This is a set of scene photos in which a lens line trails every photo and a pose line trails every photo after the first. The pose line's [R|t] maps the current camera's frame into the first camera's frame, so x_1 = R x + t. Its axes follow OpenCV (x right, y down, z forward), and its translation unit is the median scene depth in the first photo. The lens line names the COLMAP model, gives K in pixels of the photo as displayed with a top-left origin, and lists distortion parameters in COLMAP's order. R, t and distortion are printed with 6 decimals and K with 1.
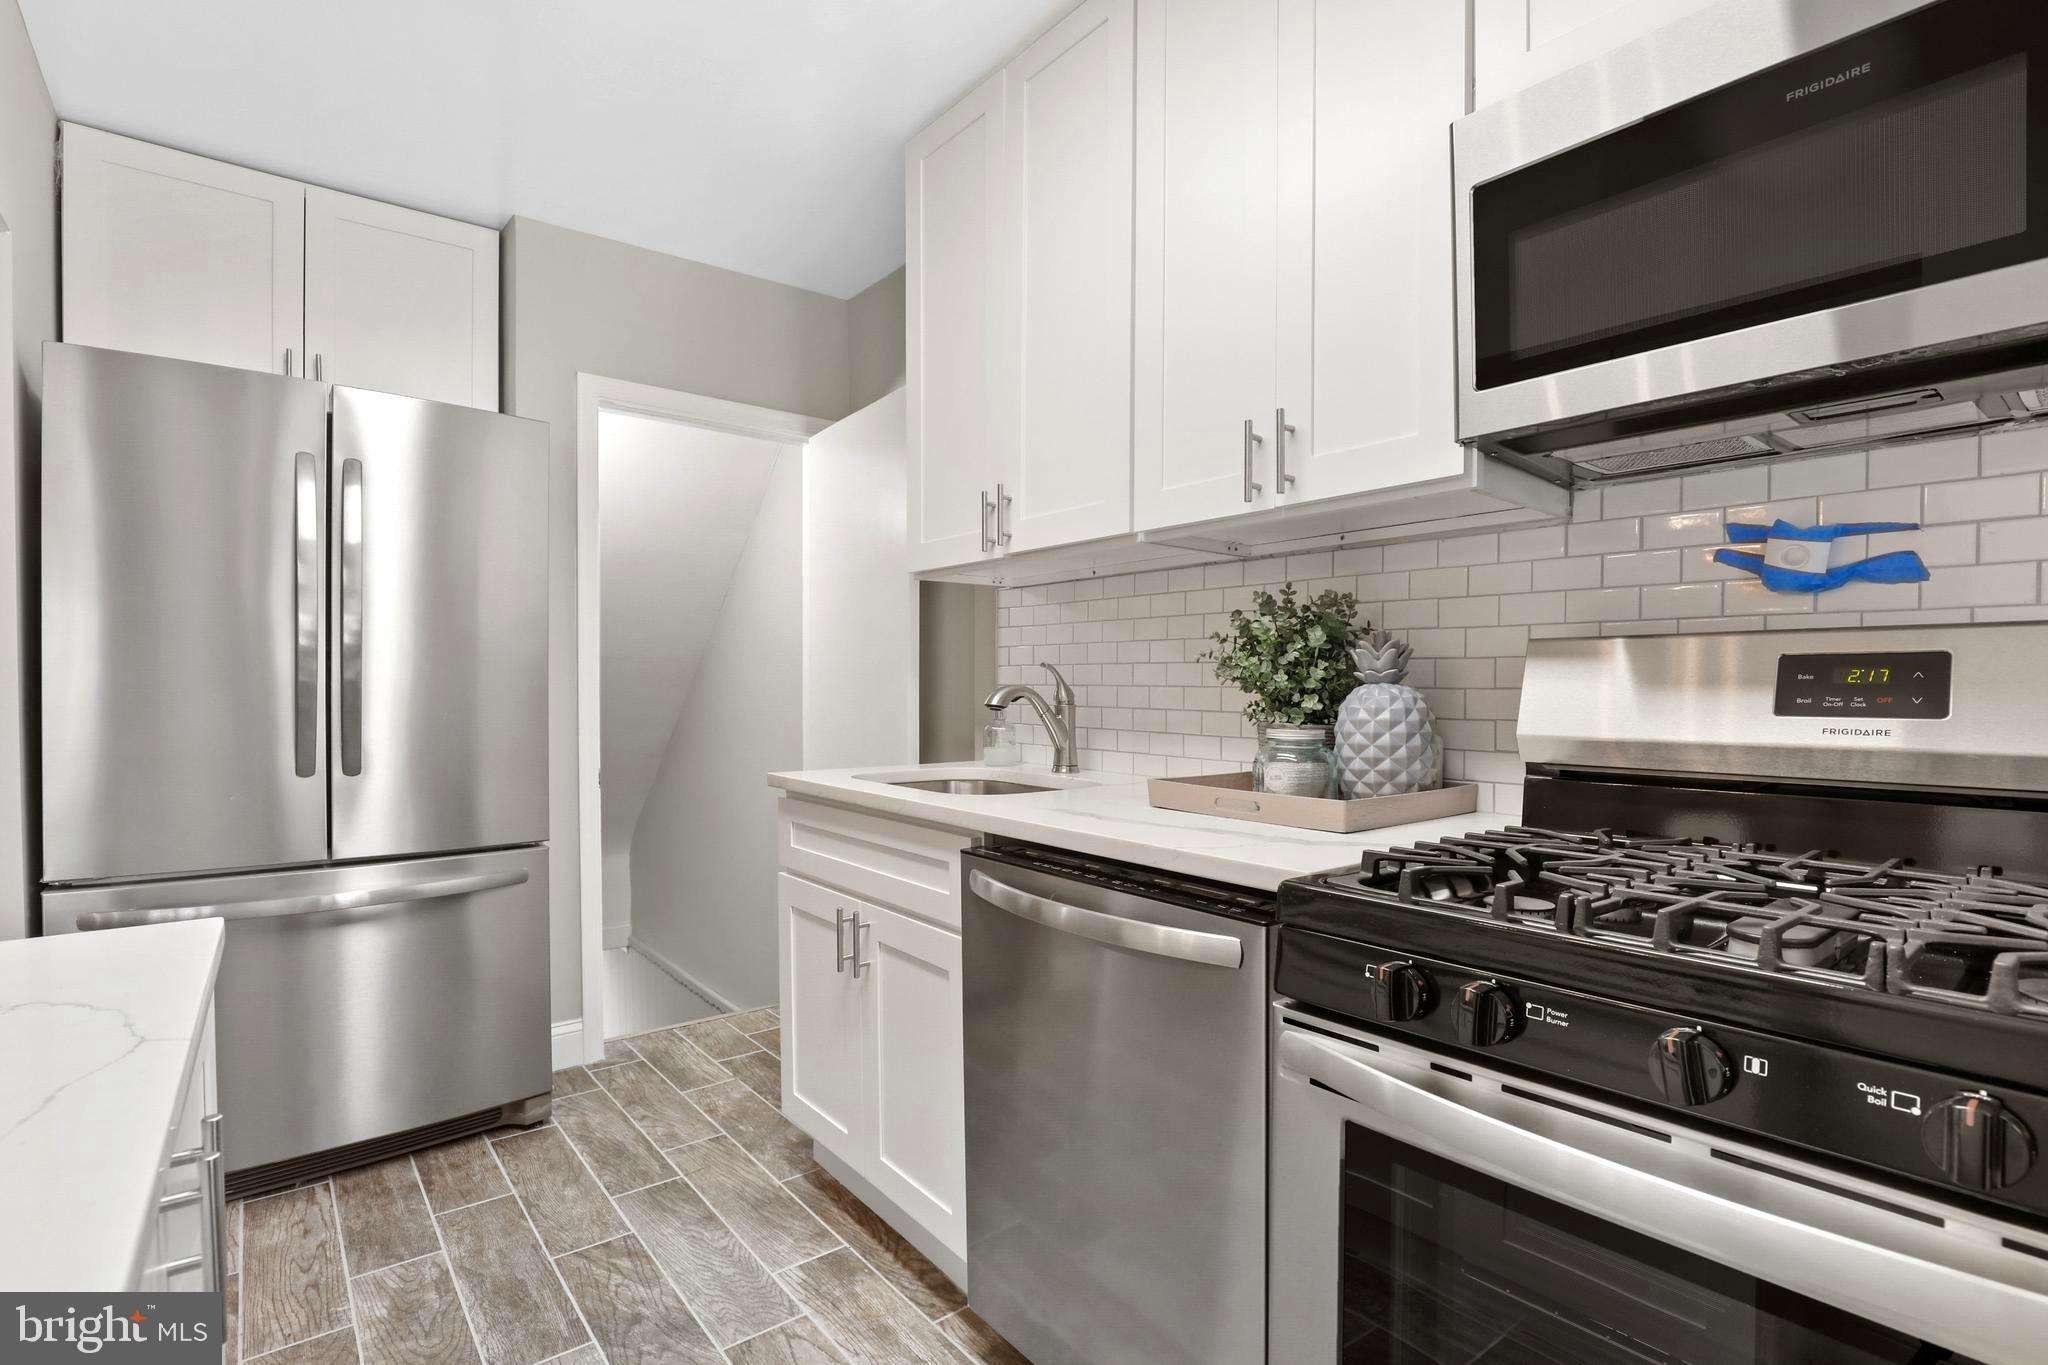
lens RADIAL K [[951.7, 0, 1024.0], [0, 951.7, 682.5], [0, 0, 1]] dist [-0.028947, 0.000270]
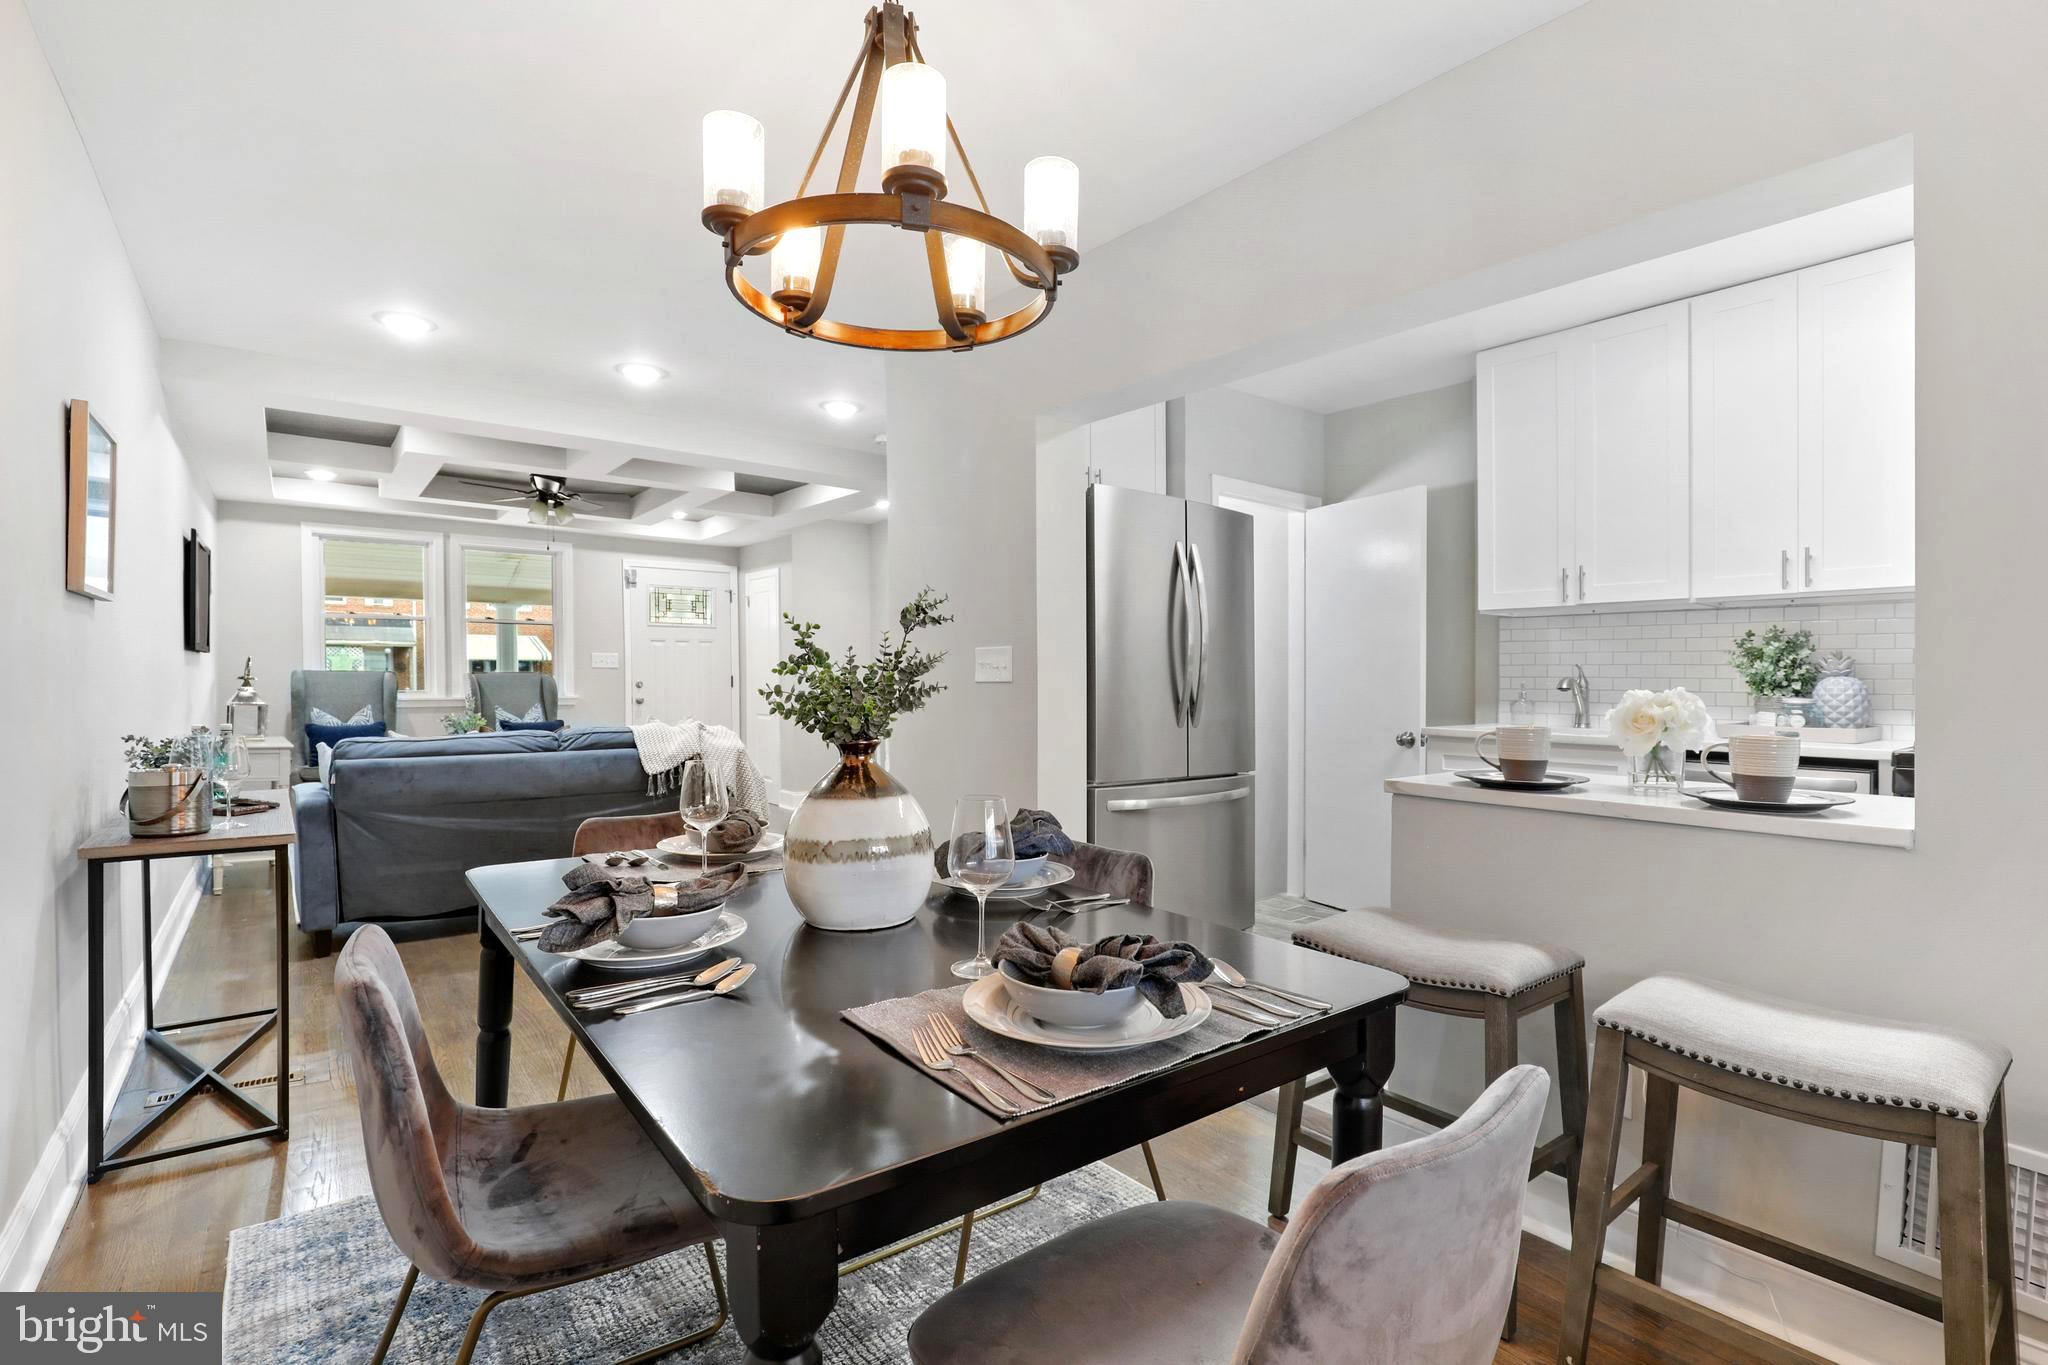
lens RADIAL K [[951.7, 0, 1024.0], [0, 951.7, 682.5], [0, 0, 1]] dist [-0.028947, 0.000270]
pose [[0.999926, 0.007512, 0.009616, -1.314438], [-0.007582, 0.999945, 0.007219, 0.011632], [-0.009562, -0.007291, 0.999928, -0.940239]]
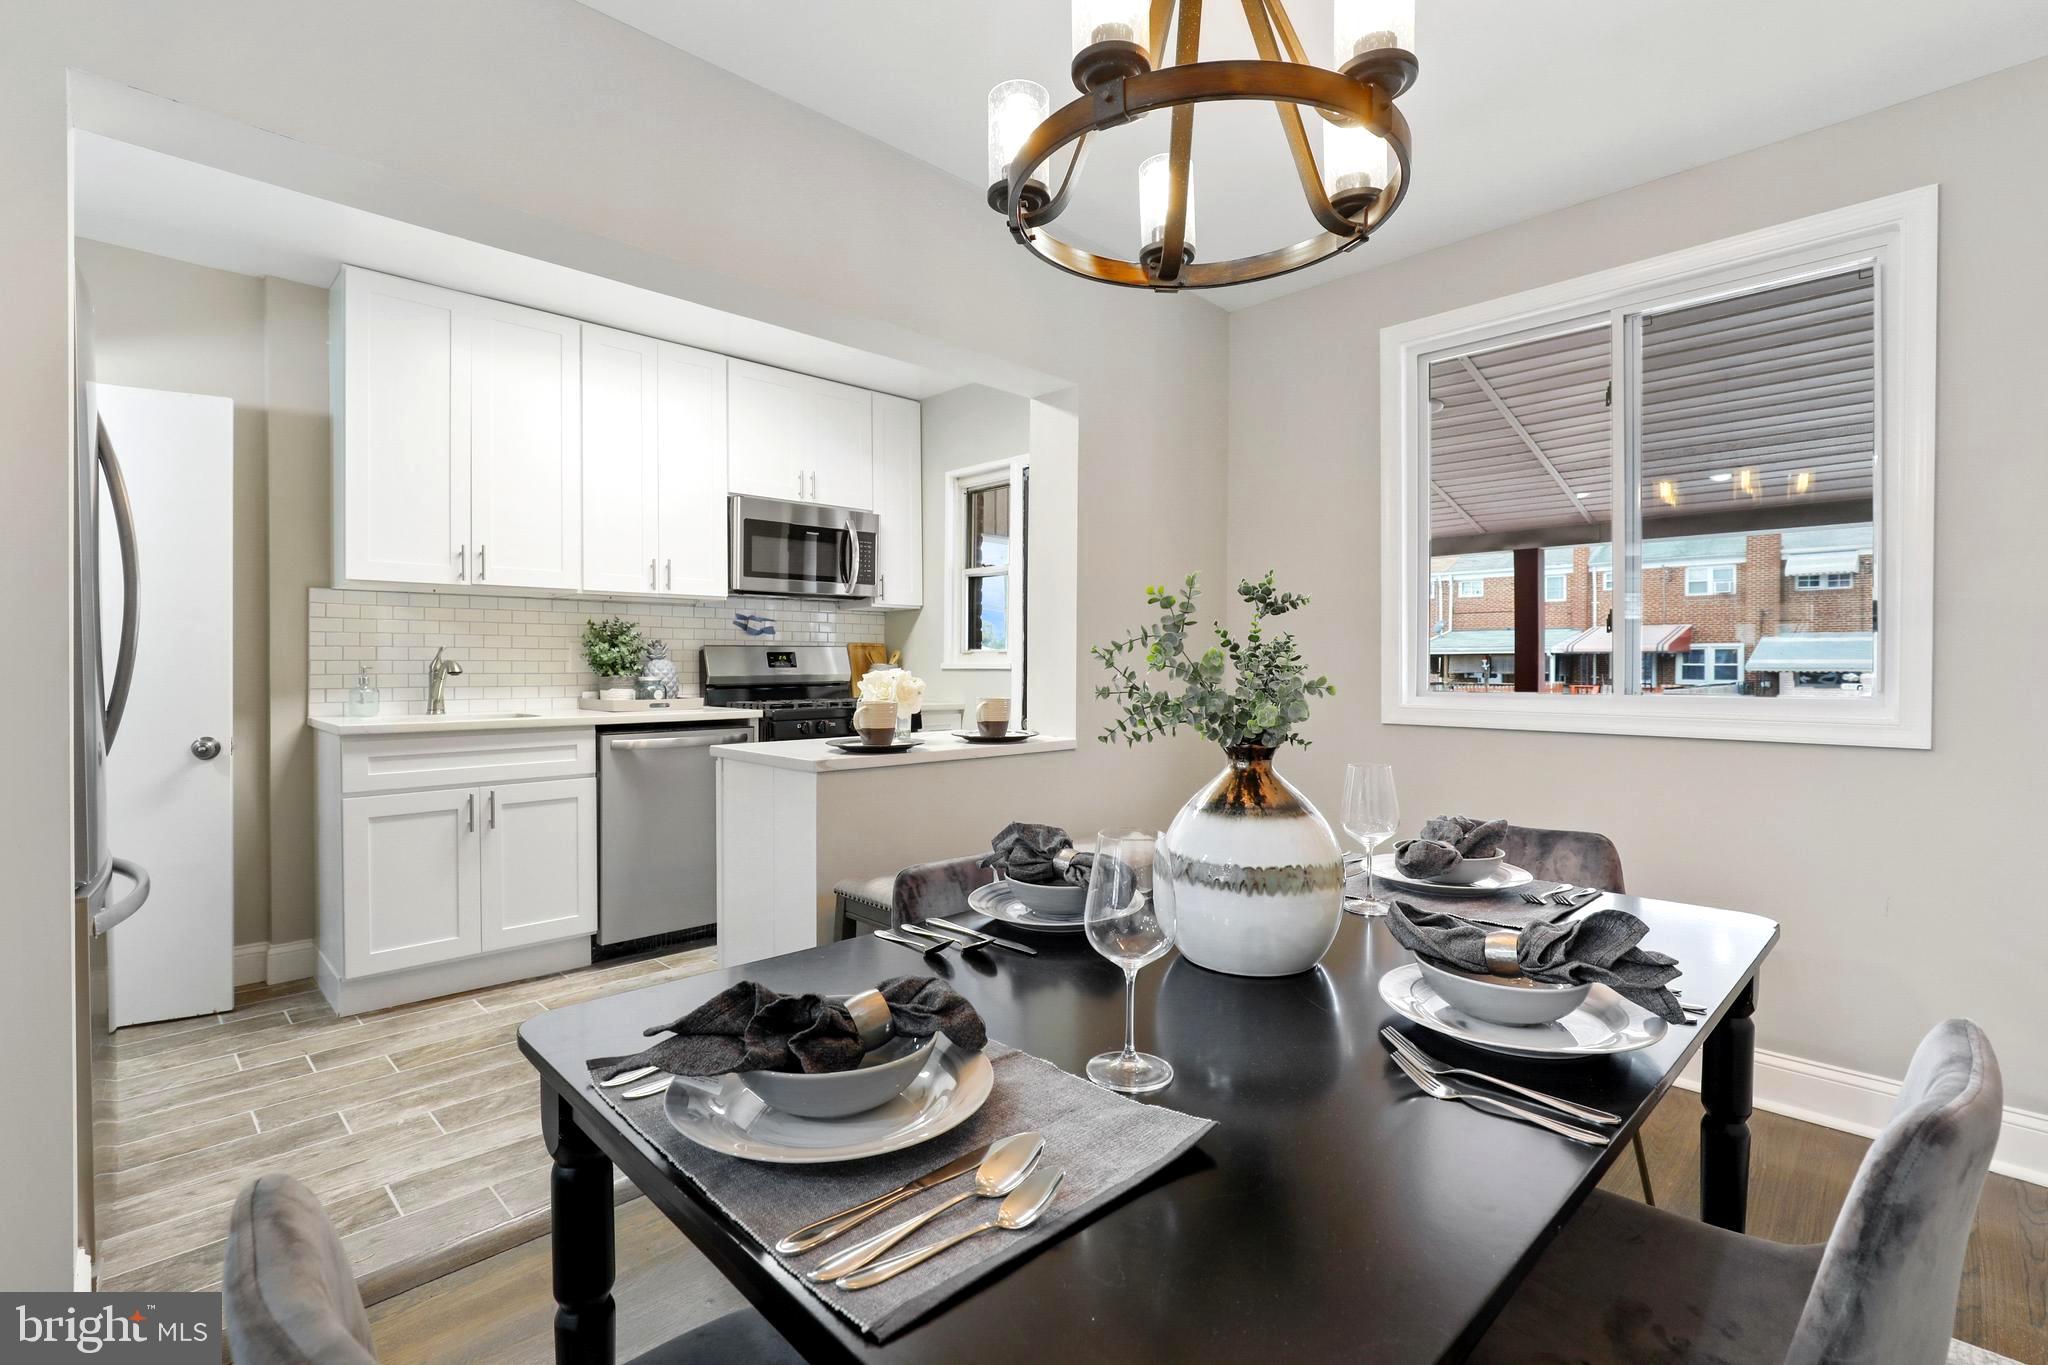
lens RADIAL K [[950.3, 0, 1025.5], [0, 950.3, 650.7], [0, 0, 1]] dist [-0.031389, 0.000076]
pose [[-0.108046, 0.013536, 0.994054, -2.202297], [-0.000738, 0.999906, -0.013696, 0.010769], [-0.994146, -0.002213, -0.108025, 0.248994]]
